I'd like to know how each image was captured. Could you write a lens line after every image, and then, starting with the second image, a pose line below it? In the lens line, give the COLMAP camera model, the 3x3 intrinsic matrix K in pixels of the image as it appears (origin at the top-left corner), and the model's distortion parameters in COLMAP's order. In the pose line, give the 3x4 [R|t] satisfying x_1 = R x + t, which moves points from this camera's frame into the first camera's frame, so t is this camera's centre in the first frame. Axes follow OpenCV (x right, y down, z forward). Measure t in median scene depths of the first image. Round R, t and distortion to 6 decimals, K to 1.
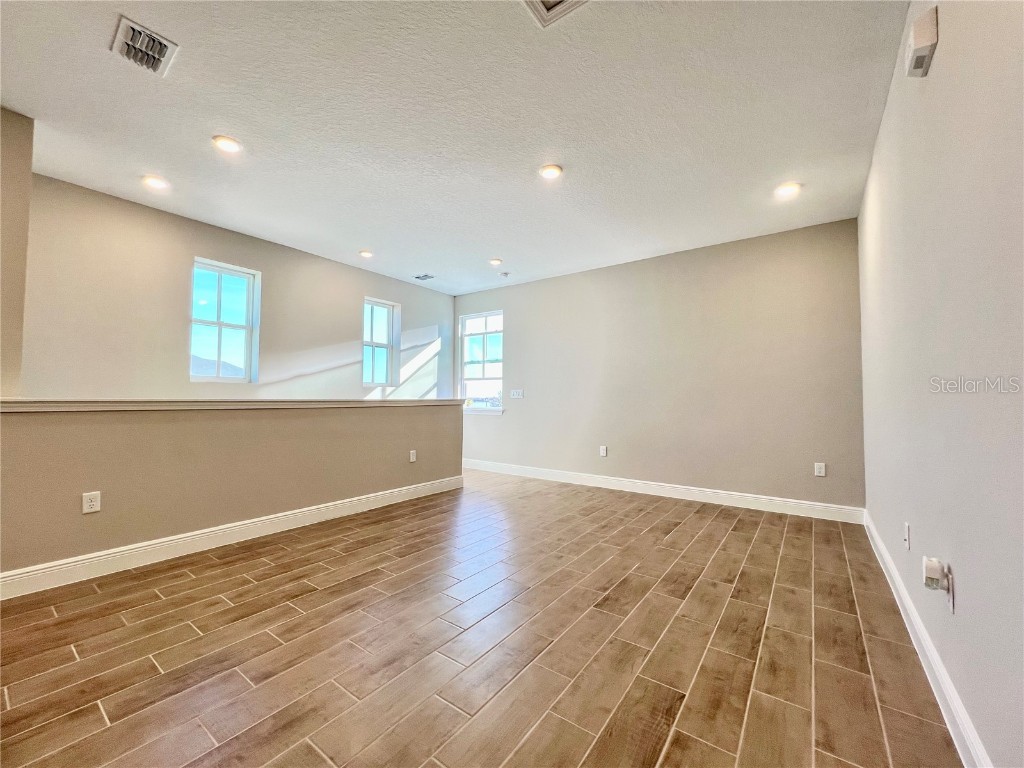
lens RADIAL K [[409.8, 0, 511.0], [0, 409.8, 383.6], [0, 0, 1]] dist [-0.001039, 0.000317]
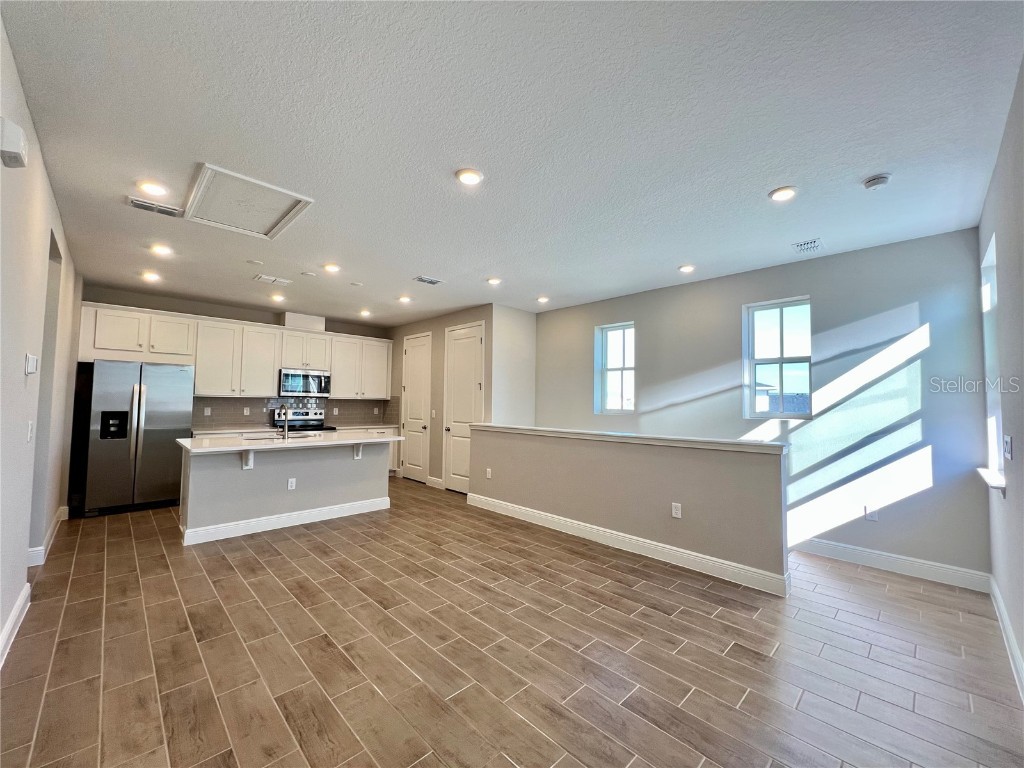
lens RADIAL K [[410.3, 0, 511.0], [0, 410.3, 383.5], [0, 0, 1]] dist [-0.000810, 0.000127]
pose [[-0.161346, -0.055704, -0.985325, 0.920161], [0.022255, 0.997947, -0.060062, -0.040853], [0.986647, -0.031619, -0.159775, 1.243909]]
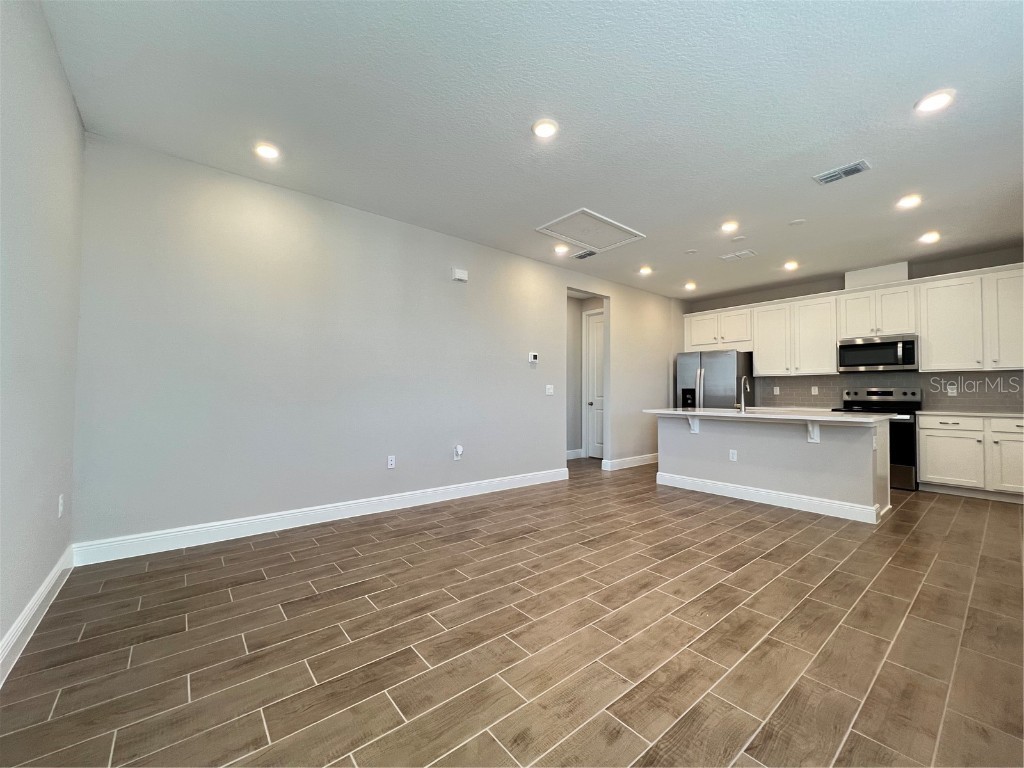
lens RADIAL K [[410.3, 0, 511.0], [0, 410.3, 383.5], [0, 0, 1]] dist [-0.000810, 0.000127]
pose [[-0.968514, -0.006249, 0.248882, -0.051636], [-0.022225, 0.997864, -0.061432, 0.068664], [-0.247967, -0.065029, -0.966584, 1.865242]]
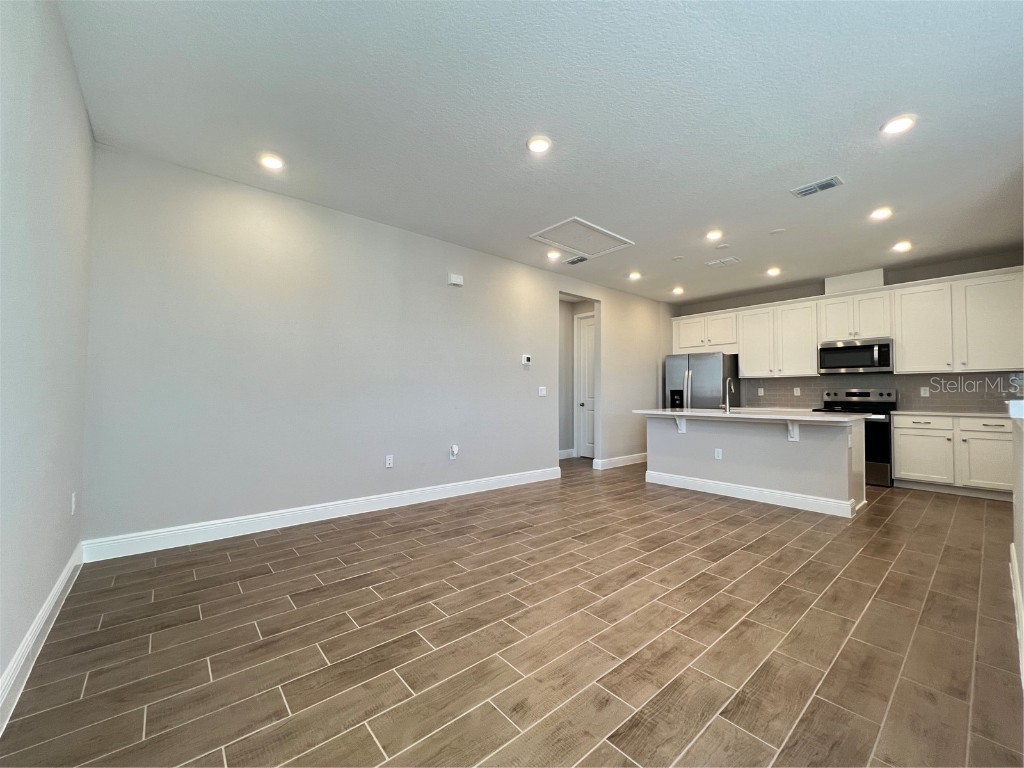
lens RADIAL K [[409.8, 0, 511.0], [0, 409.8, 383.6], [0, 0, 1]] dist [-0.001039, 0.000317]
pose [[-0.973306, -0.005219, 0.229454, -0.054356], [-0.020518, 0.997717, -0.064340, 0.070312], [-0.228594, -0.067330, -0.971191, 1.912554]]
